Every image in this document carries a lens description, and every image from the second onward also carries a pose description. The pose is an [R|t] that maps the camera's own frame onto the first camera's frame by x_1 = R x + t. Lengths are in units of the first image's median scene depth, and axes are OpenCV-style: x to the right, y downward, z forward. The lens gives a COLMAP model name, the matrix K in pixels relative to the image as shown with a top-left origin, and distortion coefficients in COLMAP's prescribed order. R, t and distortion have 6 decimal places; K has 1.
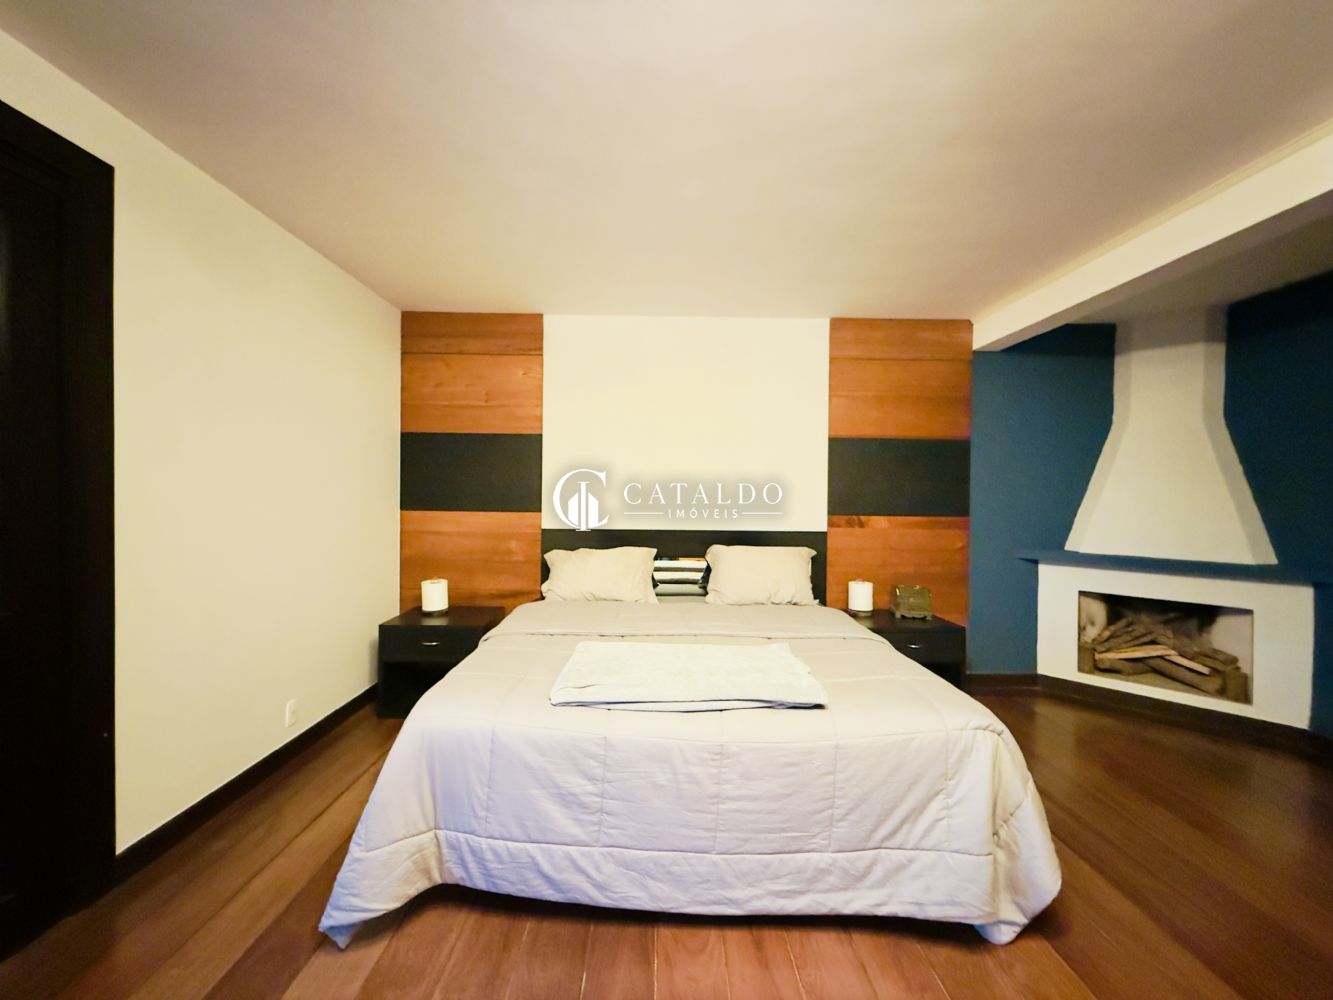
lens RADIAL K [[530.3, 0, 664.1], [0, 530.3, 499.0], [0, 0, 1]] dist [-0.000948, 0.000646]
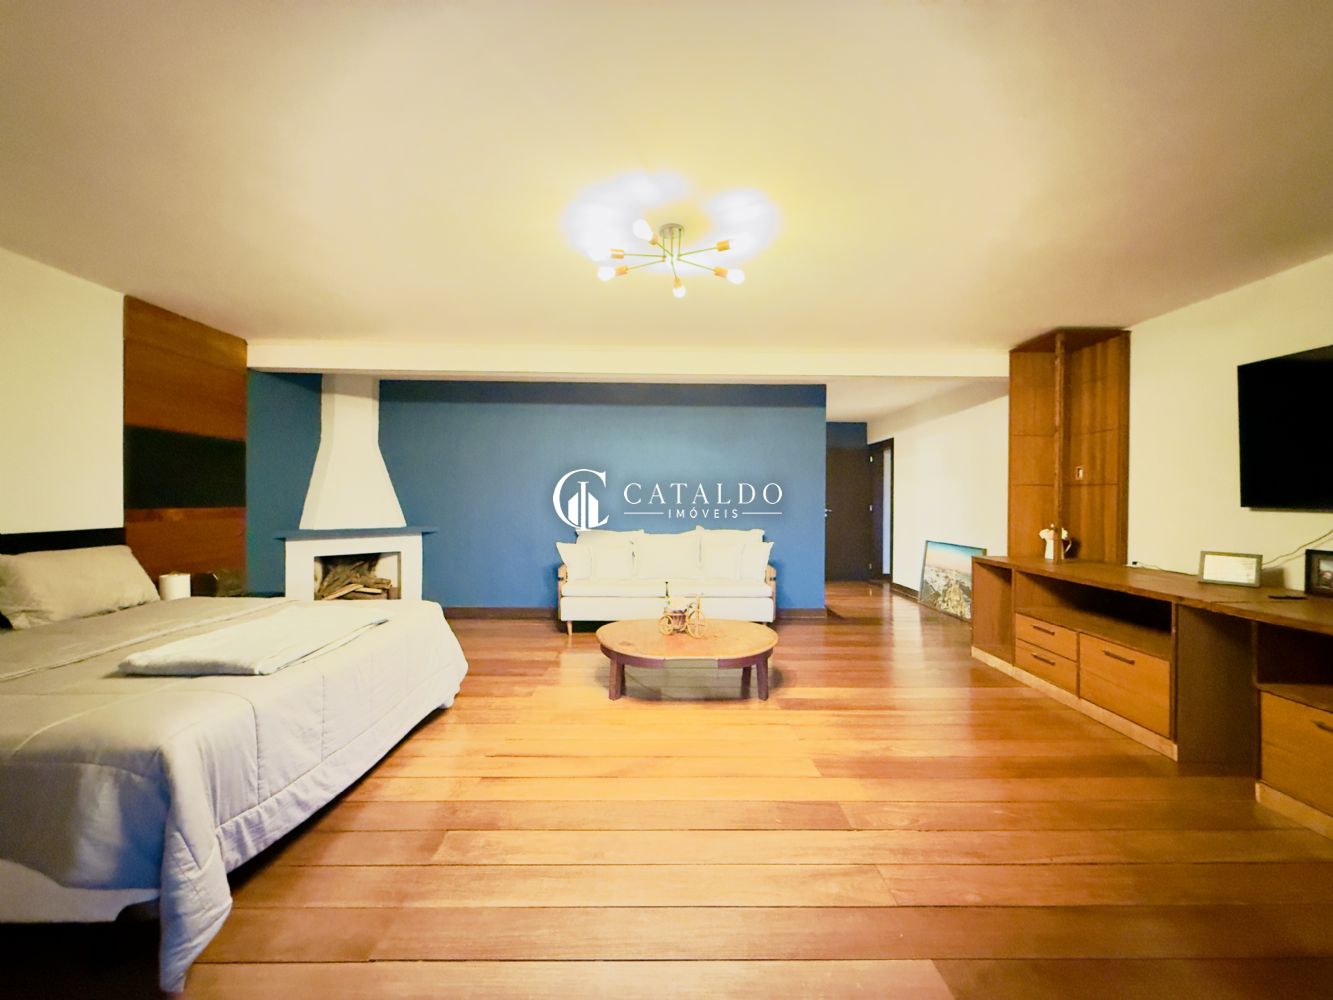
lens RADIAL K [[530.3, 0, 664.1], [0, 530.3, 499.0], [0, 0, 1]] dist [-0.000948, 0.000646]
pose [[-0.009474, -0.013918, 0.999858, -0.641303], [0.000689, 0.999903, 0.013926, 0.000409], [-0.999955, 0.000821, -0.009464, 0.081878]]
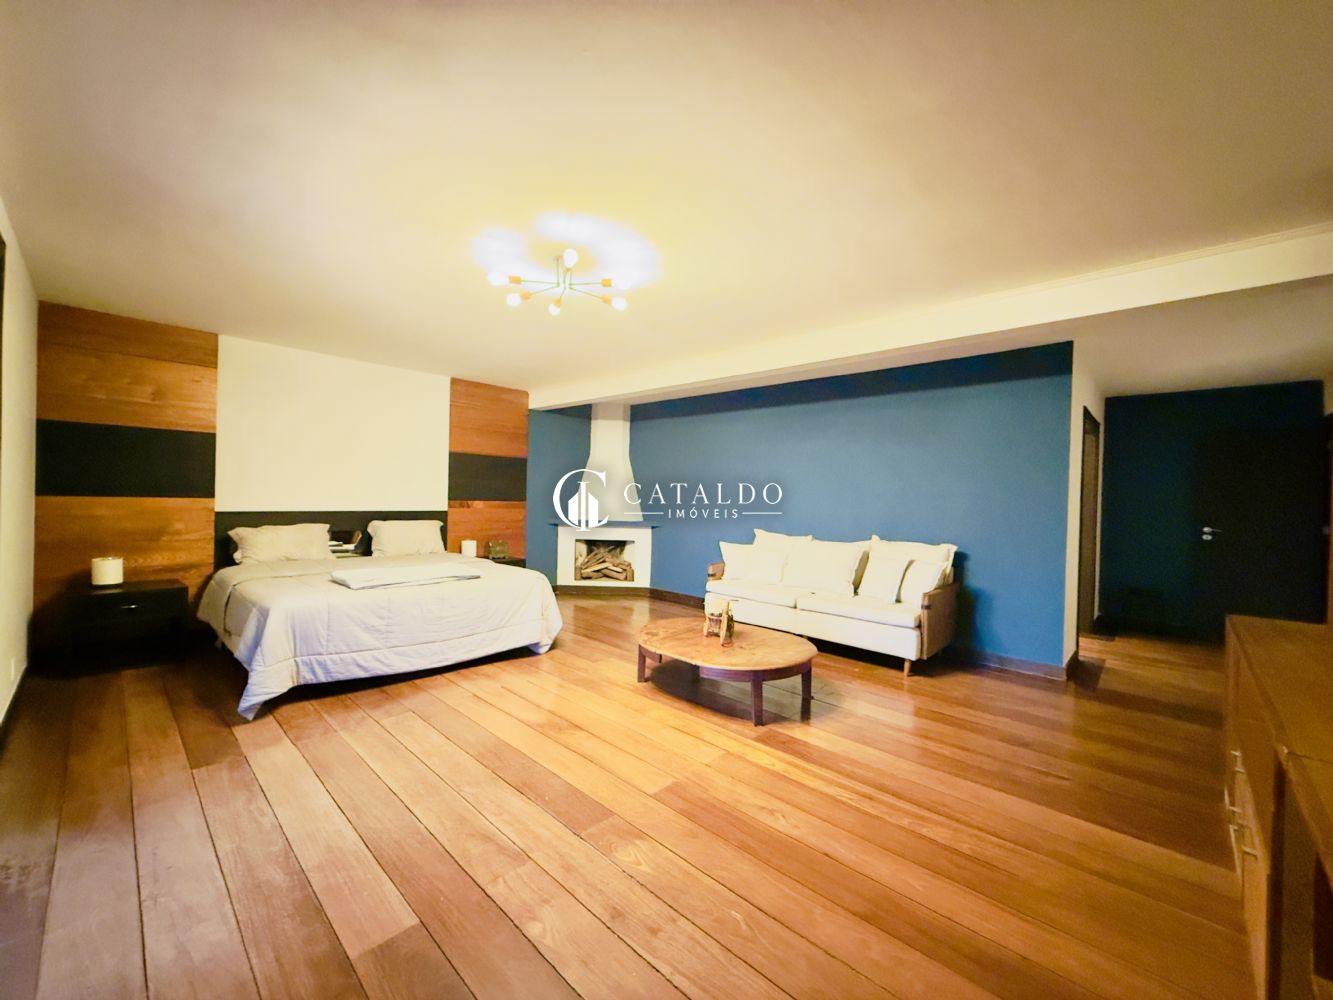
lens RADIAL K [[530.3, 0, 664.1], [0, 530.3, 499.0], [0, 0, 1]] dist [-0.000948, 0.000646]
pose [[0.692023, 0.002276, 0.721872, -0.409640], [-0.011895, 0.999895, 0.008252, 0.005261], [-0.721778, -0.014297, 0.691977, -0.596824]]
